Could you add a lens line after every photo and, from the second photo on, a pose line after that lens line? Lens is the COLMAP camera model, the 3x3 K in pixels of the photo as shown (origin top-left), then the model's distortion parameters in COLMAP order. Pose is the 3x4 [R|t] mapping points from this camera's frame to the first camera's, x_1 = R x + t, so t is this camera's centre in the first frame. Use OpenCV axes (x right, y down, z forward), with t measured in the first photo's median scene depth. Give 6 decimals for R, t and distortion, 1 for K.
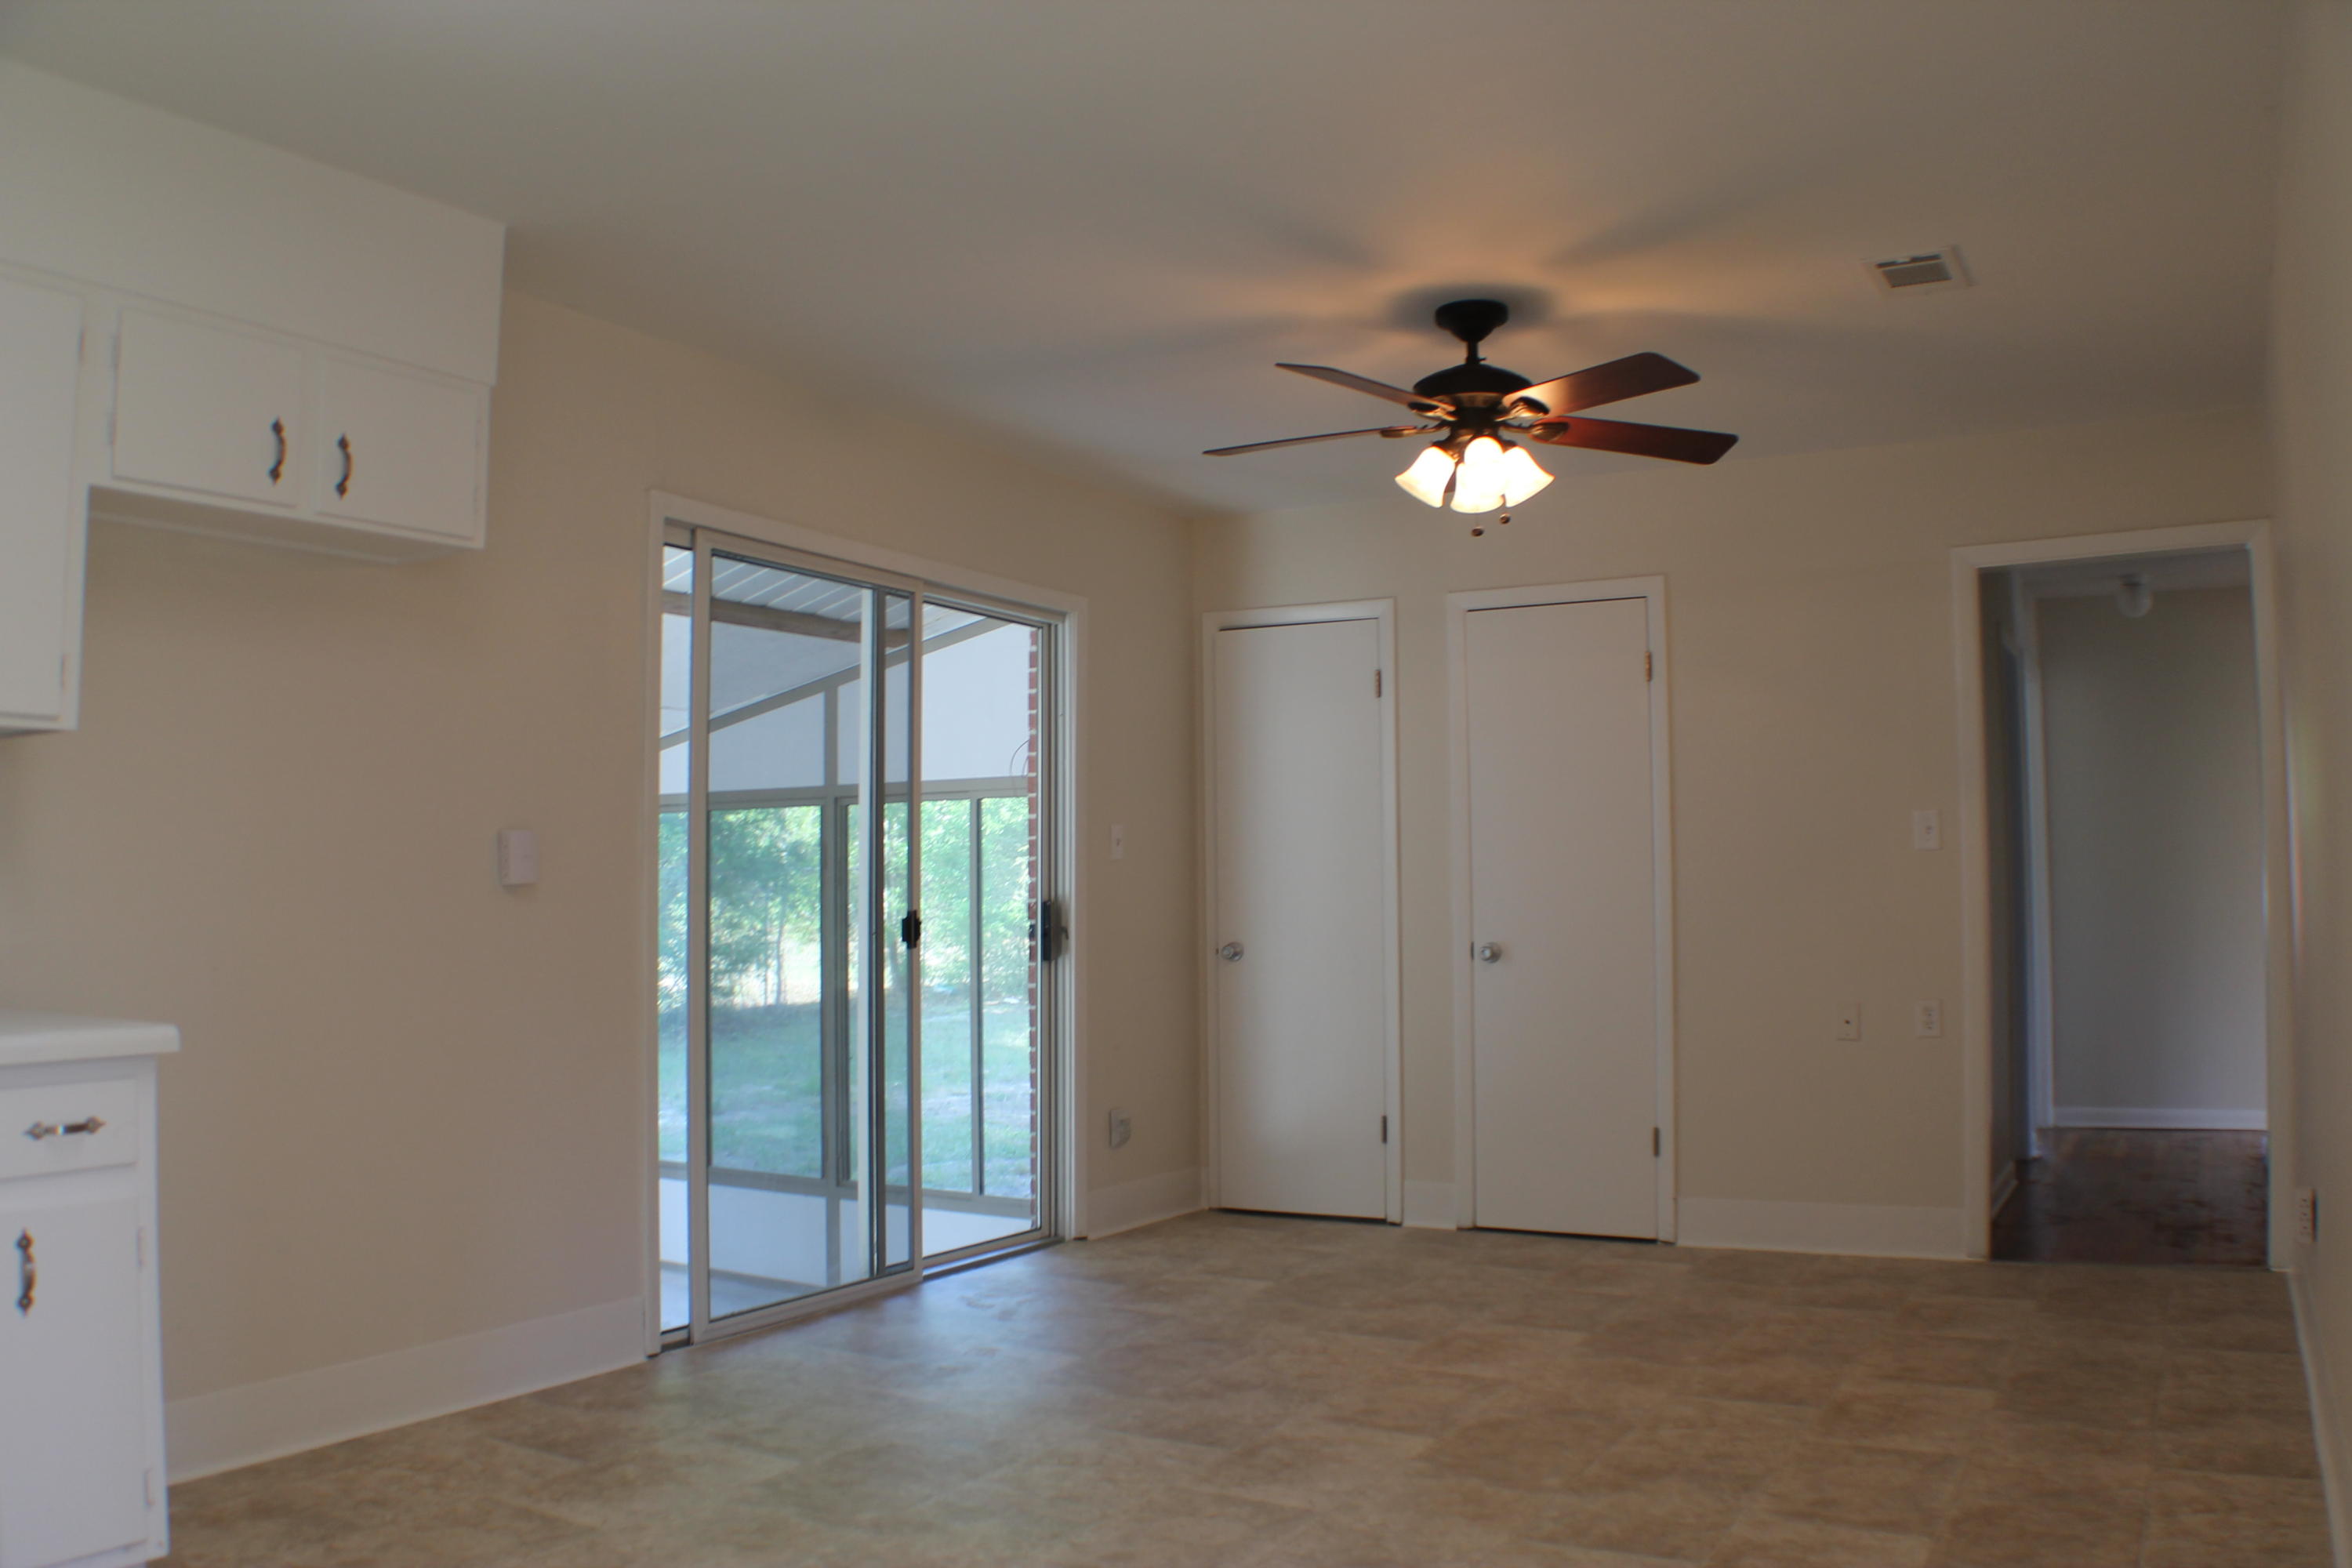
lens RADIAL K [[1964.5, 0, 1176.0], [0, 1964.5, 784.0], [0, 0, 1]] dist [-0.197377, 0.092305]
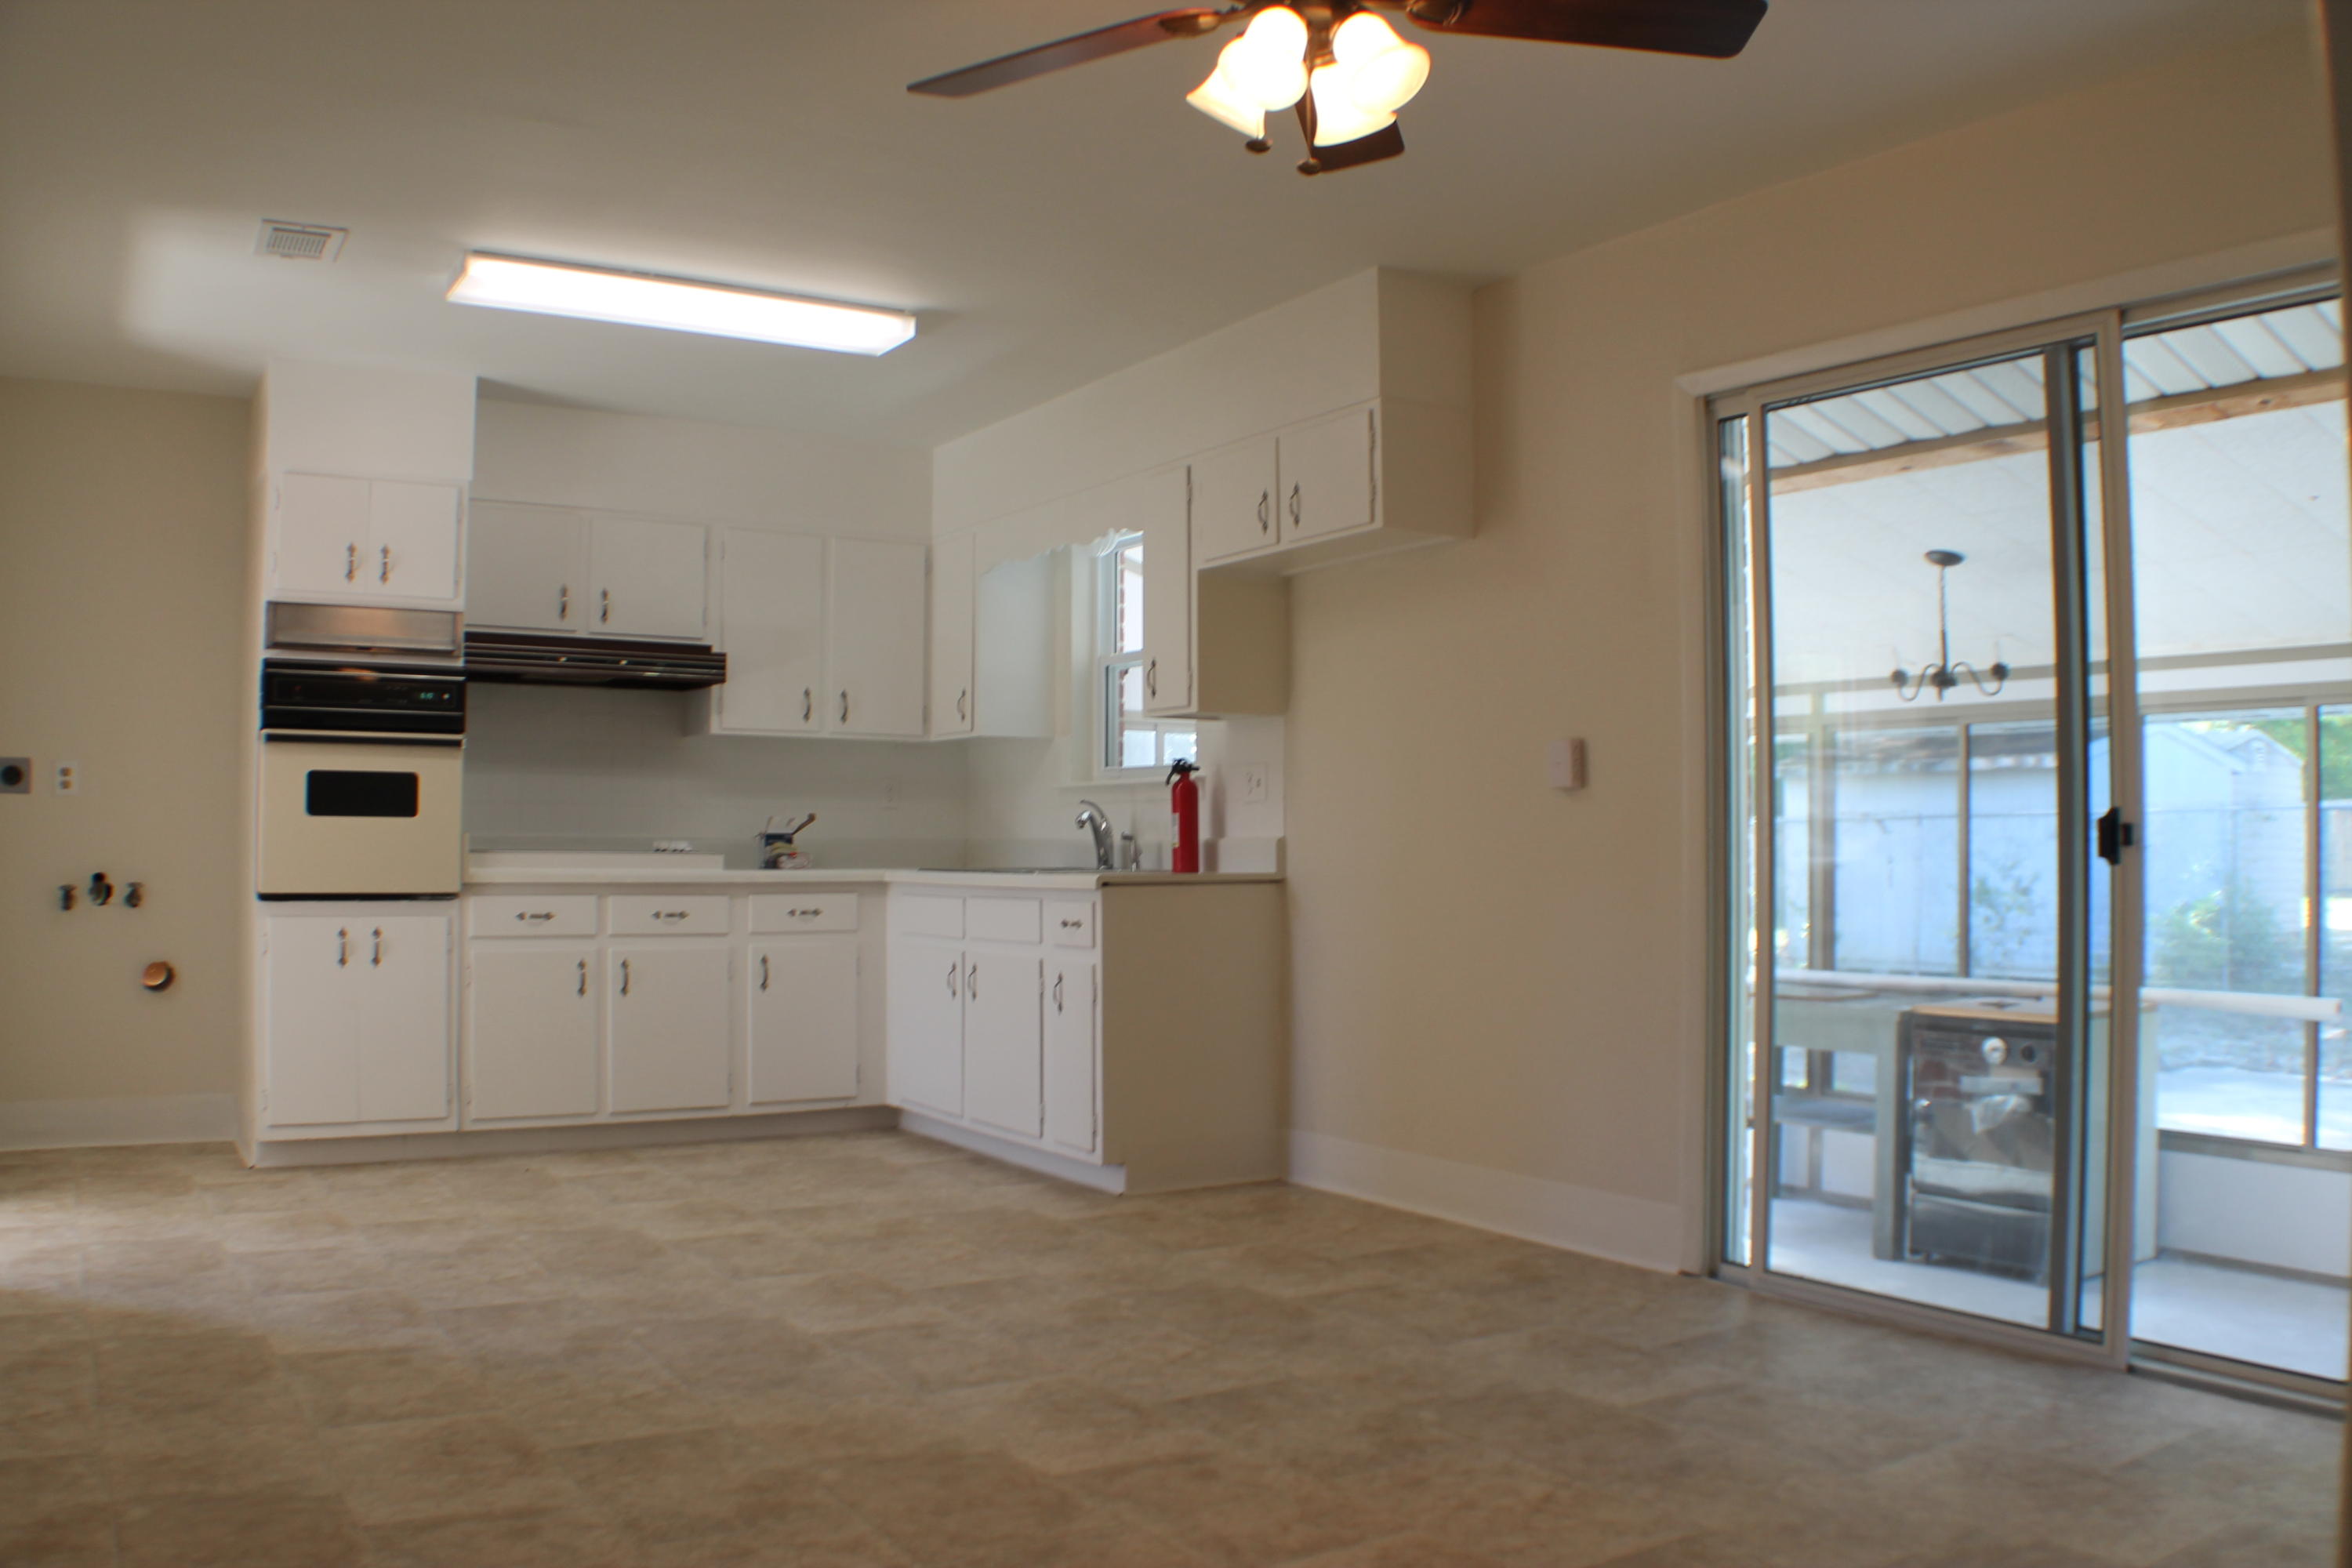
lens RADIAL K [[1855.7, 0, 1176.0], [0, 1855.7, 784.0], [0, 0, 1]] dist [-0.195736, 0.066895]
pose [[-0.464738, -0.016755, -0.885290, 0.863079], [0.053551, 0.997459, -0.046990, 0.105842], [0.883827, -0.069246, -0.462660, 1.572712]]
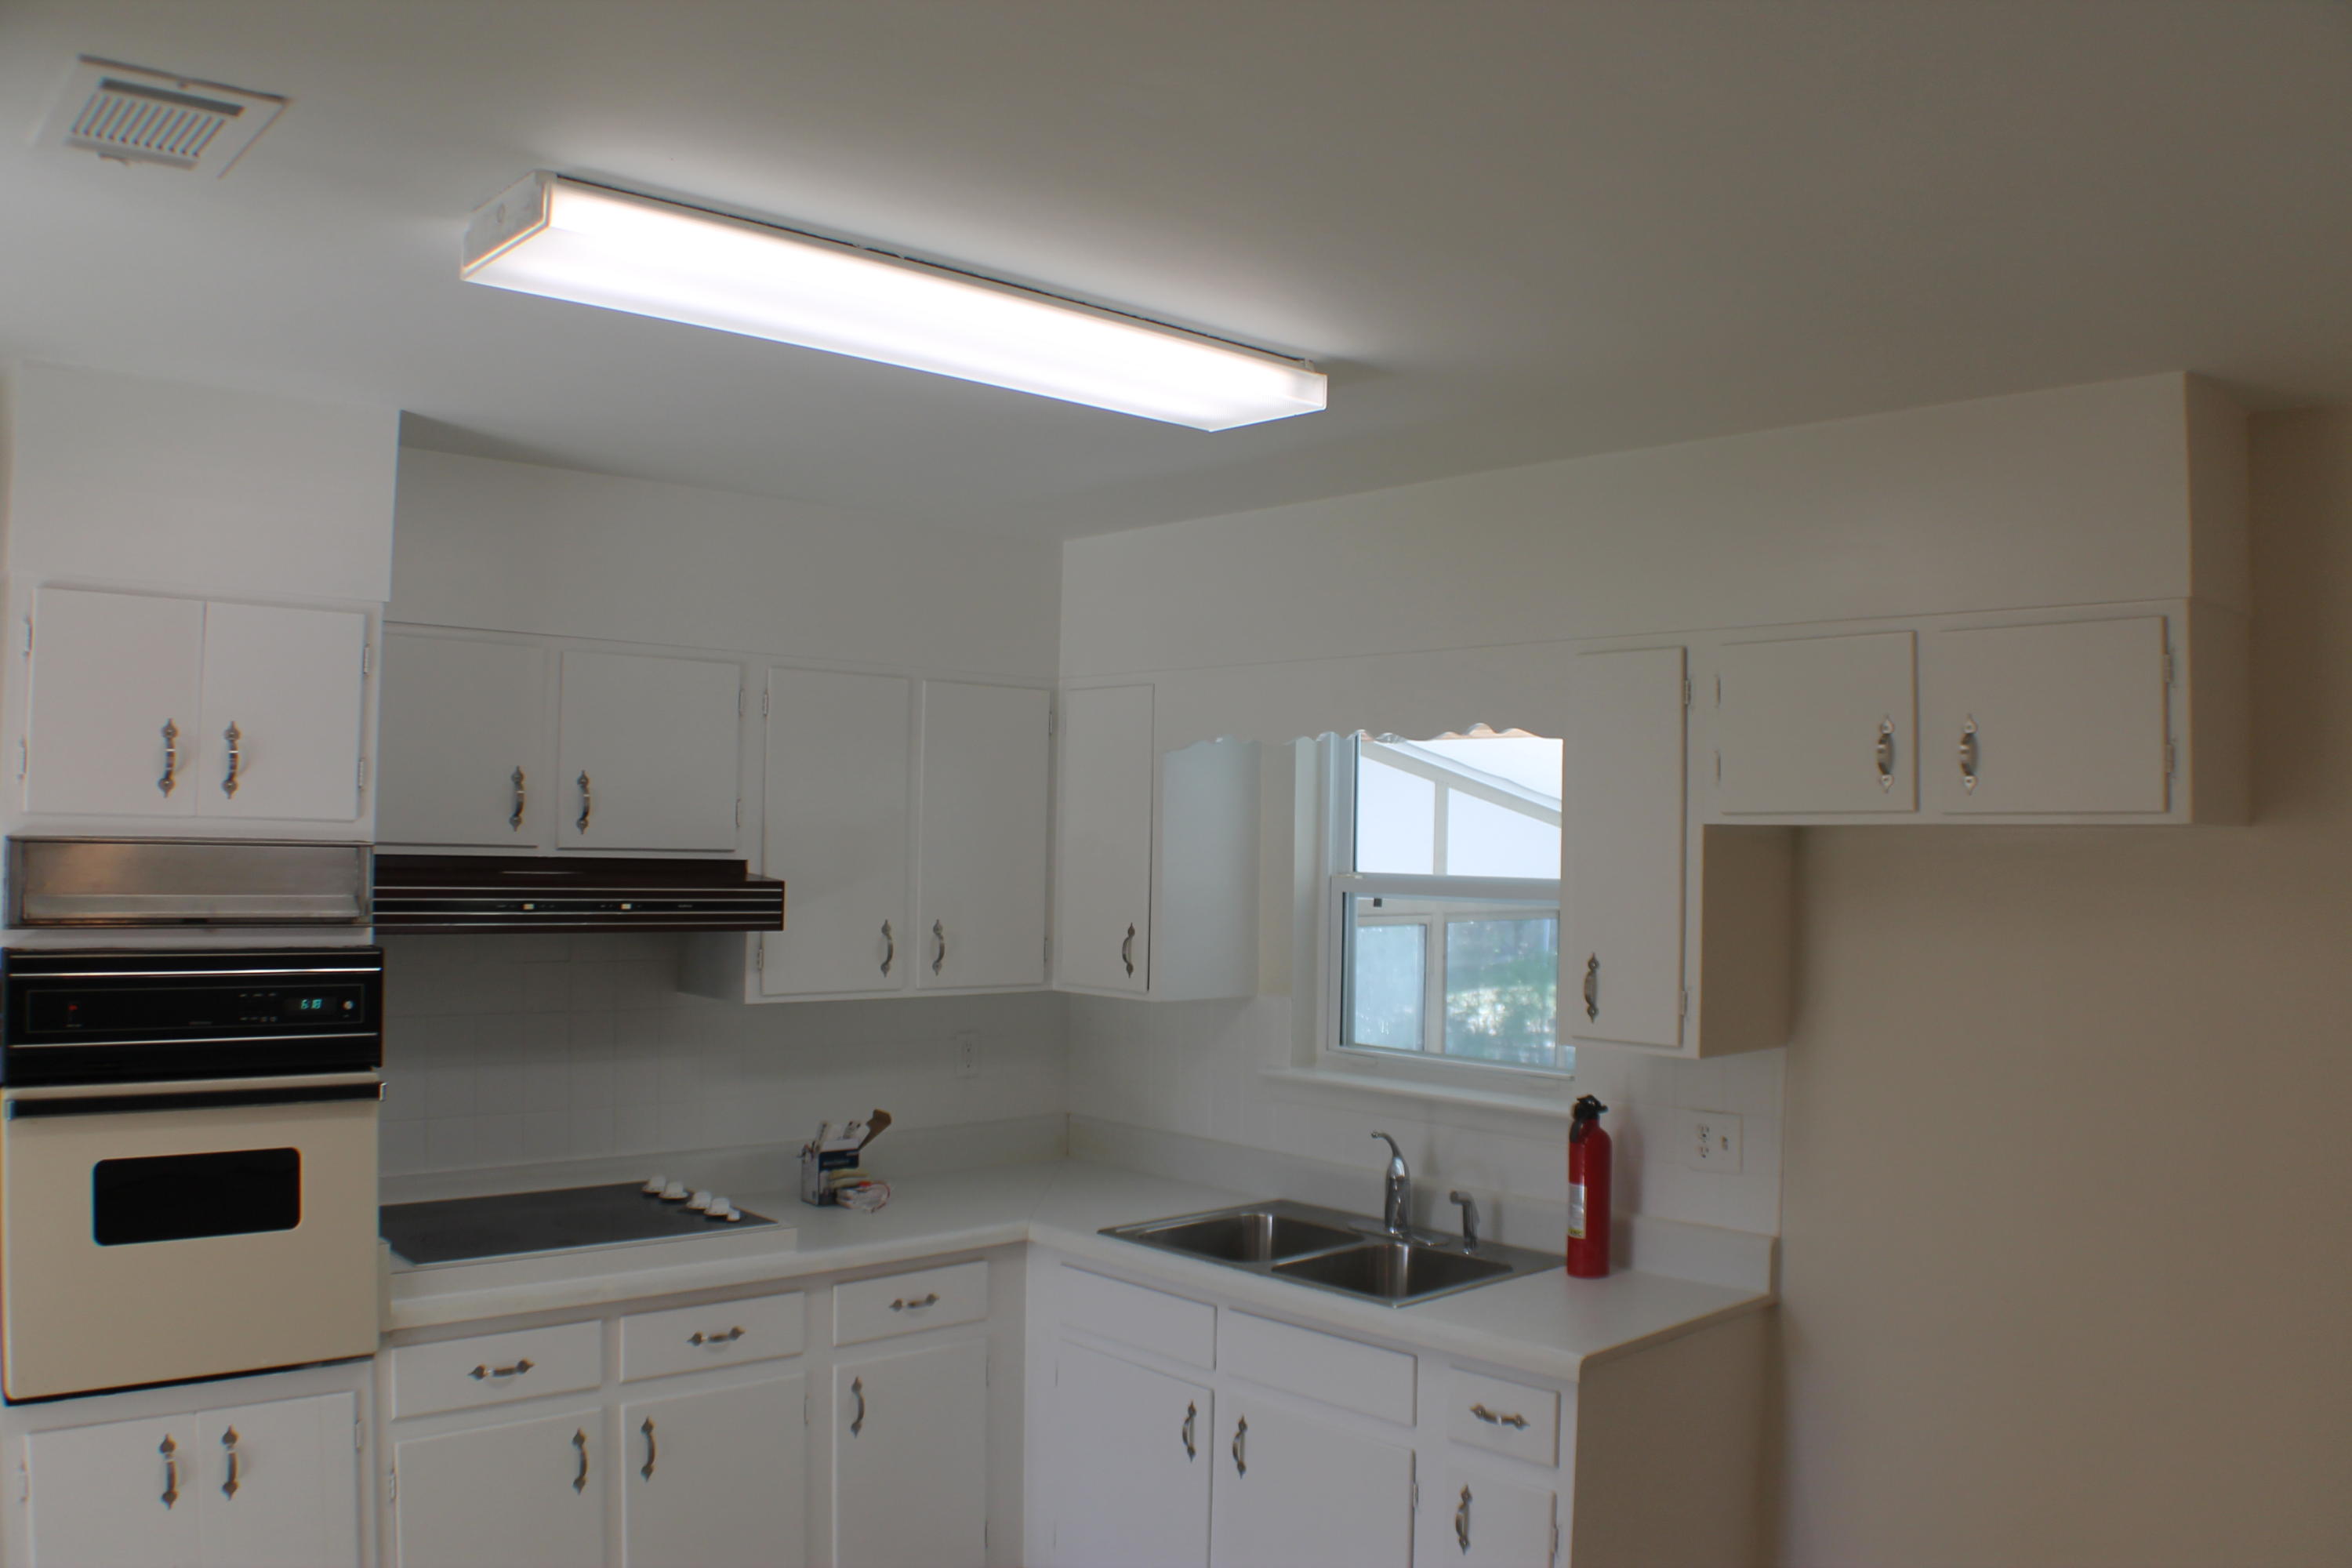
lens RADIAL K [[1854.9, 0, 1172.9], [0, 1854.9, 794.8], [0, 0, 1]] dist [-0.196323, 0.067024]
pose [[-0.303444, -0.016563, -0.952705, 0.498150], [0.038189, 0.998834, -0.029529, -0.113624], [0.952084, -0.045343, -0.302458, 0.986283]]
